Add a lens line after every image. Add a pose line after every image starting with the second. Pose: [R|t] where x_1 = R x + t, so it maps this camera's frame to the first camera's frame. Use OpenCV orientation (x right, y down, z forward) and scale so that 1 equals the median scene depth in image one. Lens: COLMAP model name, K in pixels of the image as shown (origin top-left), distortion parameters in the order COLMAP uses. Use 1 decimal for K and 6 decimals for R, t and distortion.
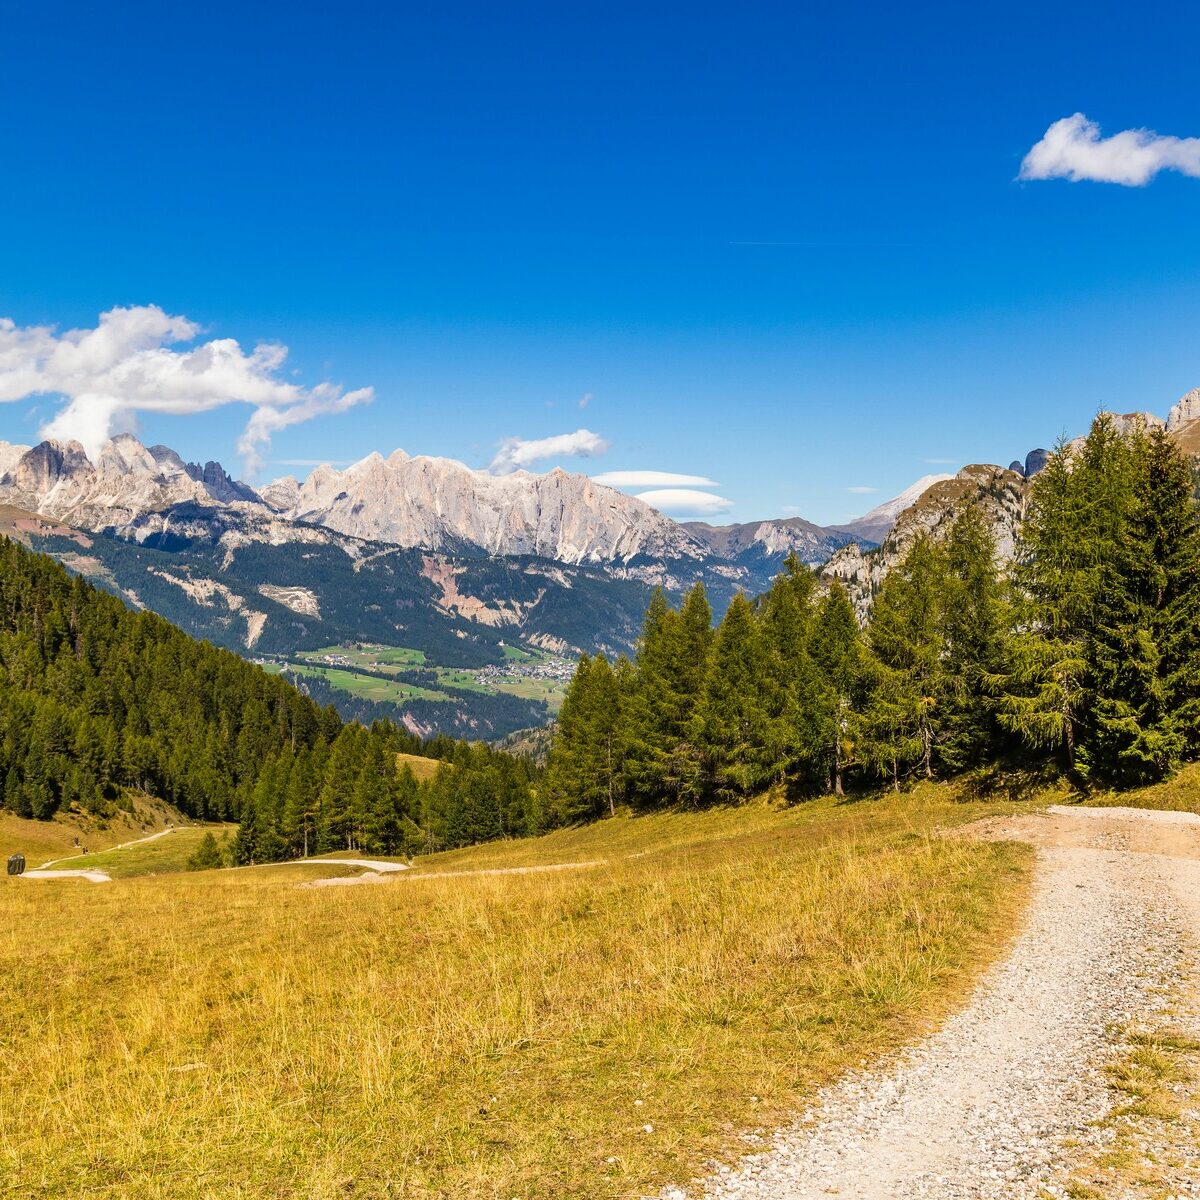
lens RADIAL K [[1543.1, 0, 600.0], [0, 1543.1, 600.0], [0, 0, 1]] dist [0.027505, -0.025780]
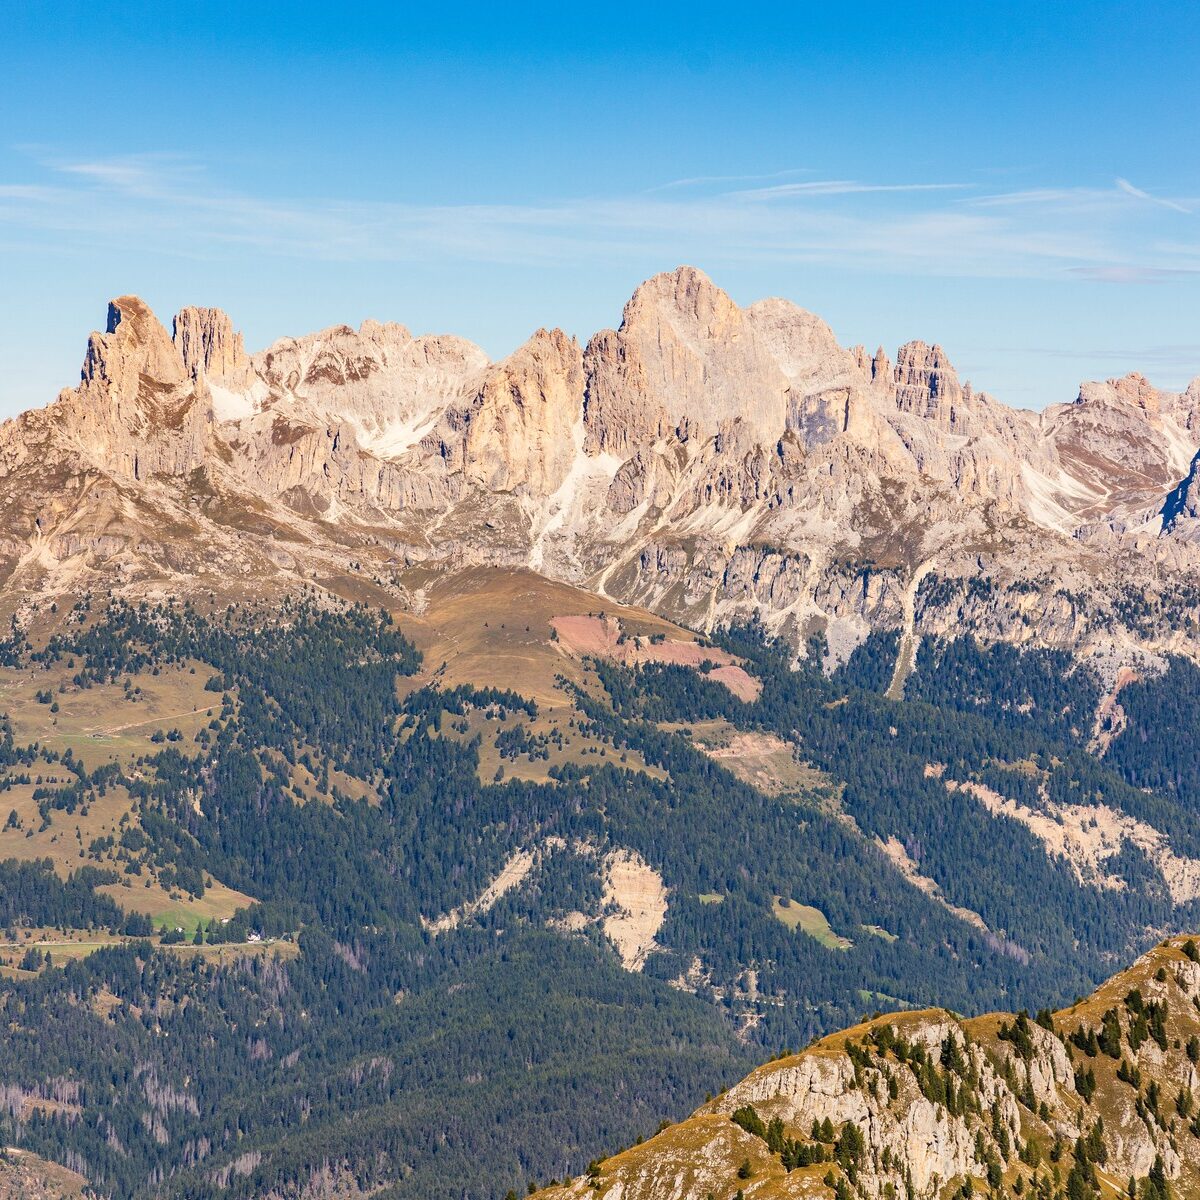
lens RADIAL K [[5360.4, 0, 600.0], [0, 5360.4, 600.0], [0, 0, 1]] dist [0.176447, -1.016515]
pose [[0.974794, 0.019340, -0.222268, -0.100119], [-0.018541, 0.999812, 0.005680, -0.062134], [0.222336, -0.001415, 0.974969, -0.161293]]
